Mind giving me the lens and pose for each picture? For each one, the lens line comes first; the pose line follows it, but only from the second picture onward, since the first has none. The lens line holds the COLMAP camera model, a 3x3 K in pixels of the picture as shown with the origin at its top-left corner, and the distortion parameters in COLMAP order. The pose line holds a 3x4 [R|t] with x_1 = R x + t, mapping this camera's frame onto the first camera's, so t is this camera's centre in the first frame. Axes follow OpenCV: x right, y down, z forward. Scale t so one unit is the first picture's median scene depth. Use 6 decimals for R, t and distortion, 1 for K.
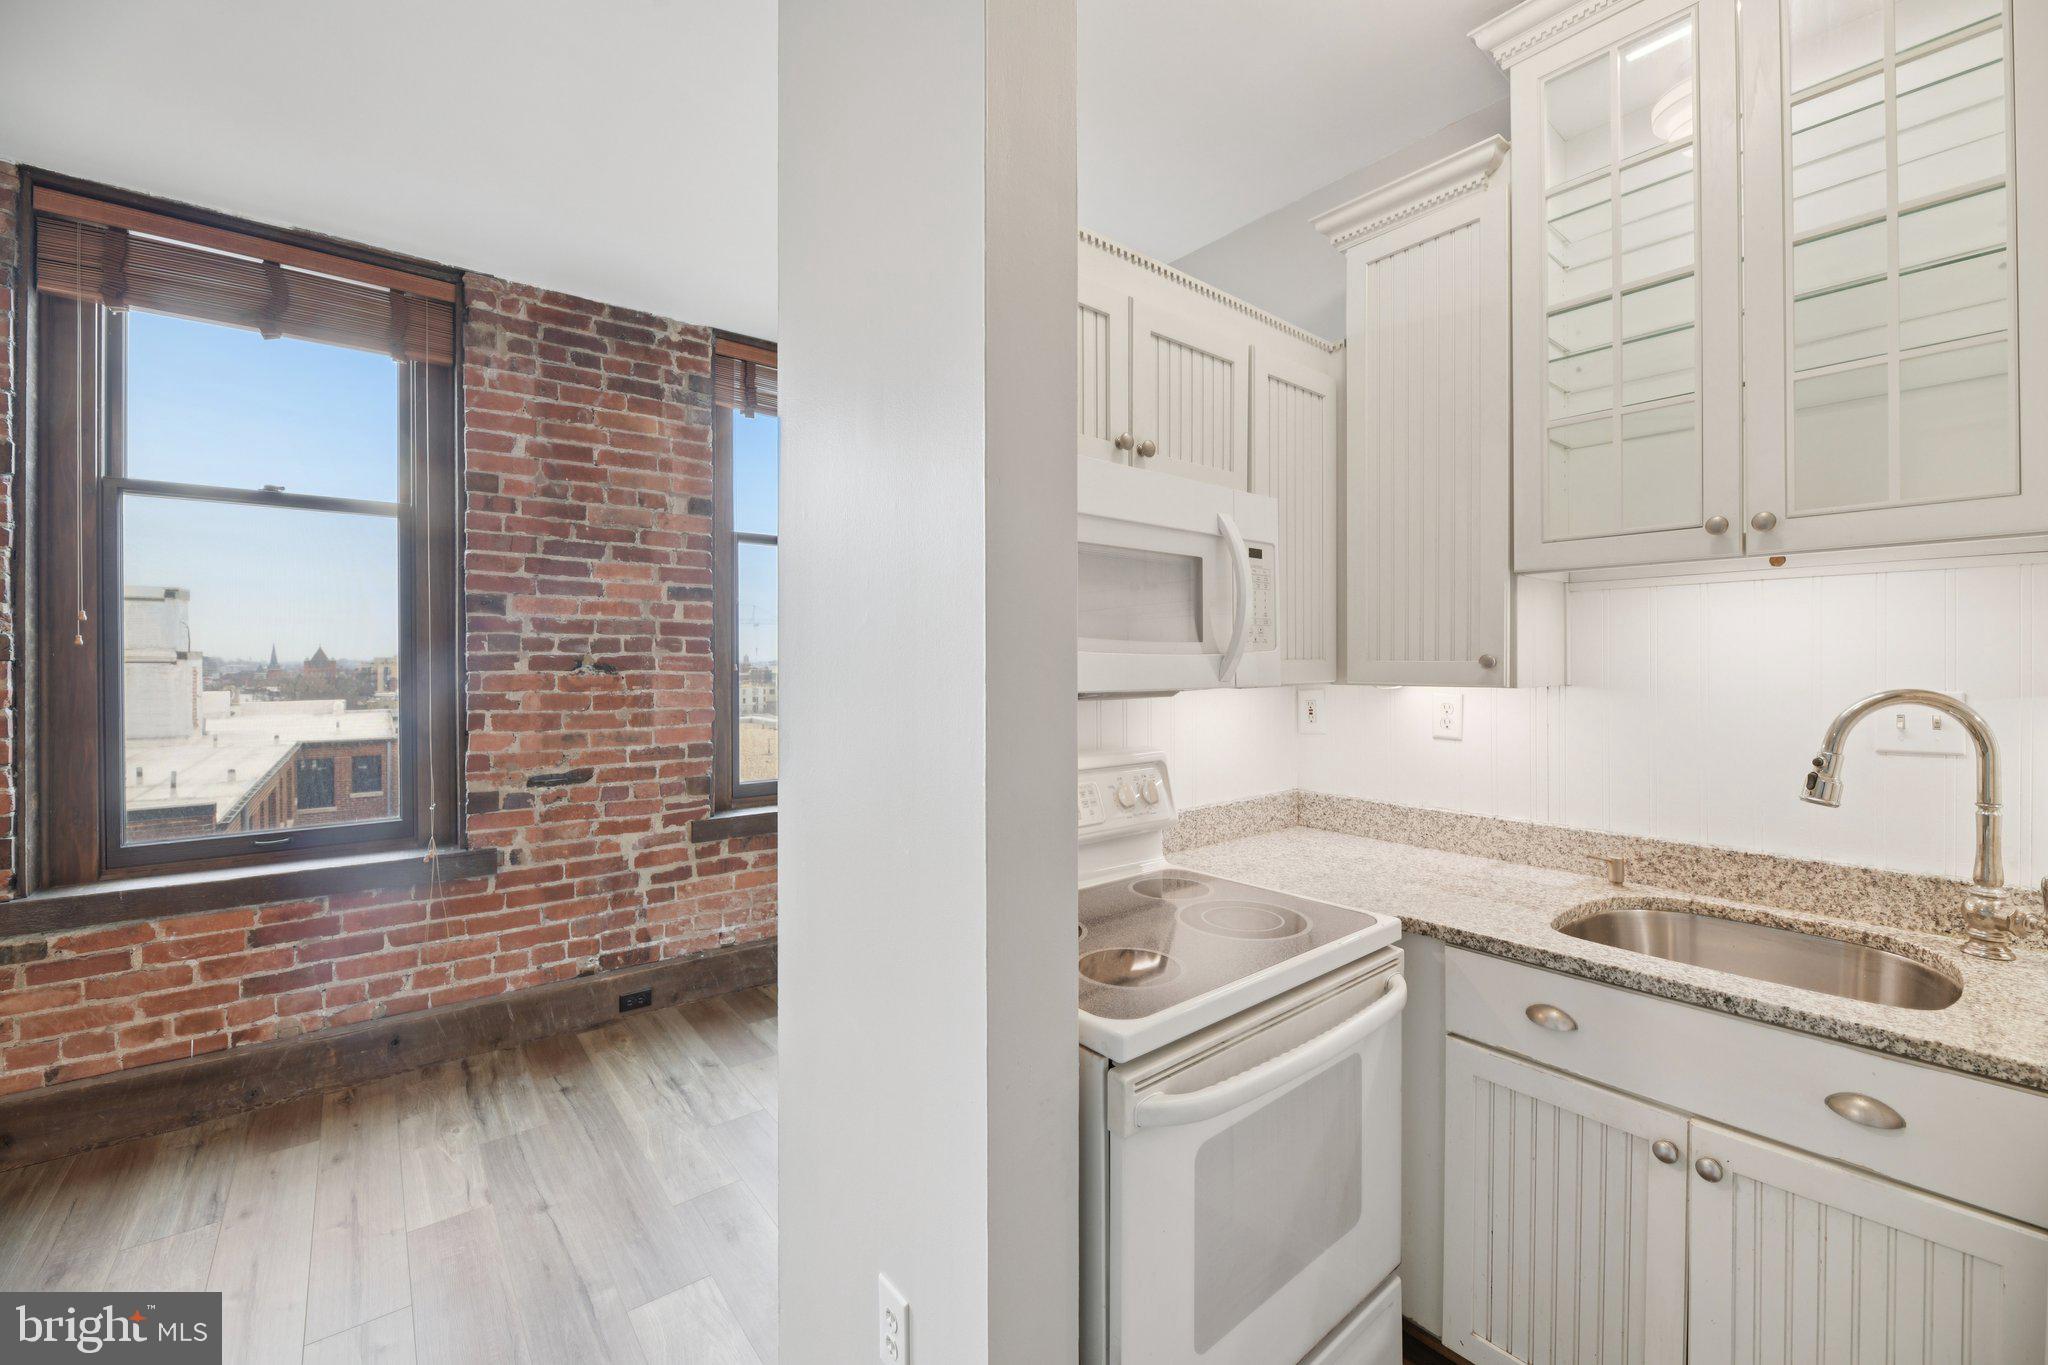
lens RADIAL K [[828.4, 0, 1033.6], [0, 828.4, 663.1], [0, 0, 1]] dist [-0.001446, -0.002265]
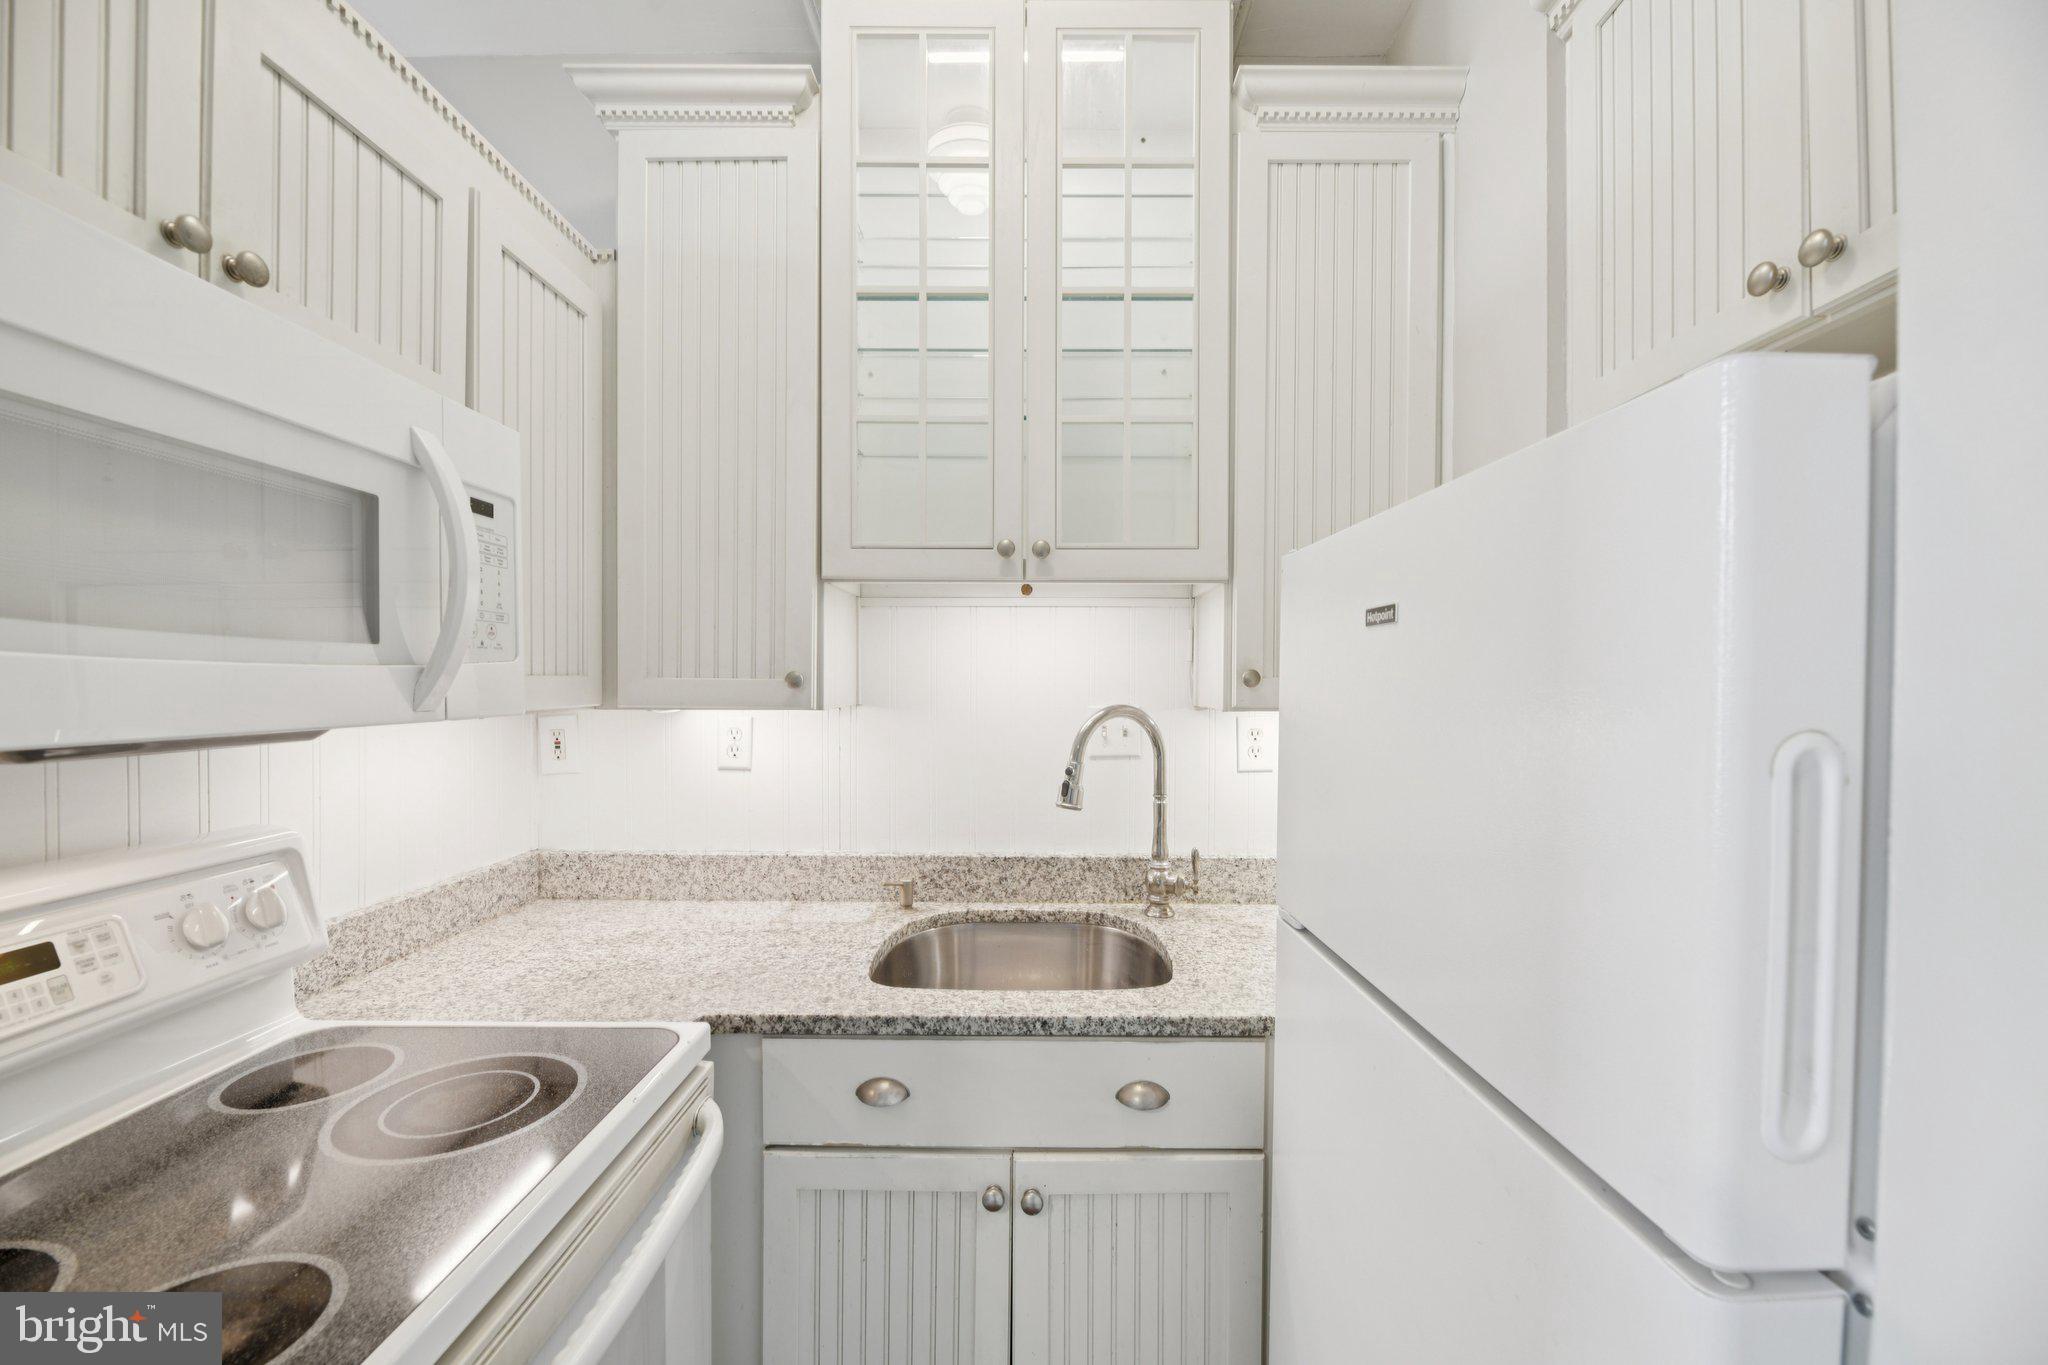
lens RADIAL K [[828.4, 0, 1035.7], [0, 828.4, 686.8], [0, 0, 1]] dist [-0.001446, -0.002265]
pose [[0.640809, -0.001842, 0.767698, 0.055881], [-0.004401, 0.999972, 0.006073, -0.000945], [-0.767688, -0.007270, 0.640783, 0.287184]]
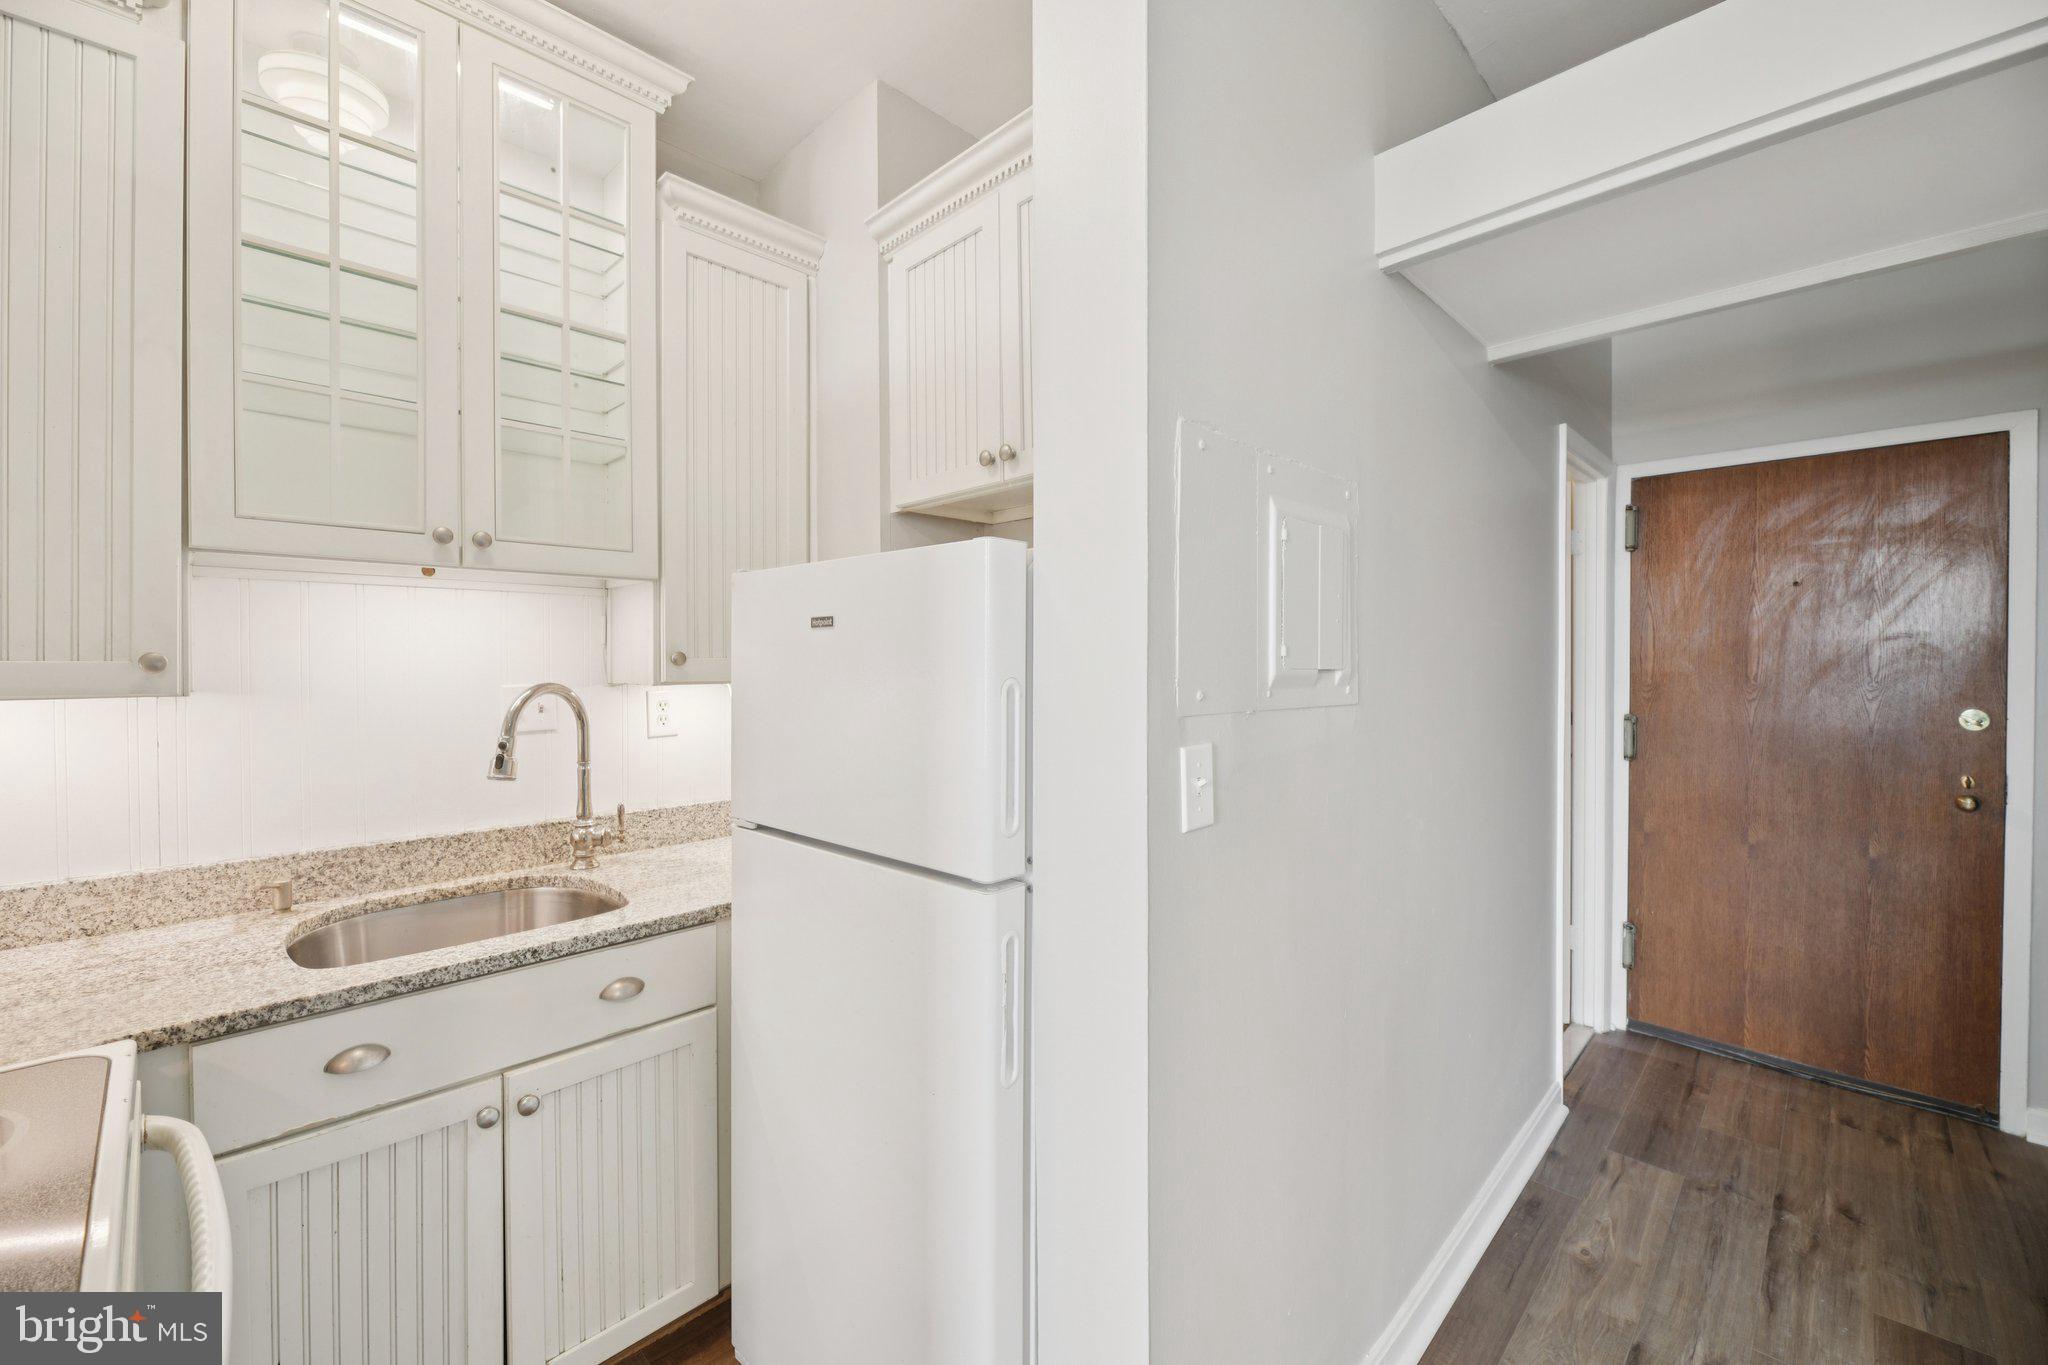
lens RADIAL K [[828.4, 0, 1027.0], [0, 828.4, 668.9], [0, 0, 1]] dist [-0.001446, -0.002265]
pose [[-0.102366, -0.006745, 0.994724, -0.297874], [0.002867, 0.999971, 0.007076, 0.001563], [-0.994743, 0.003576, -0.102343, 0.326761]]
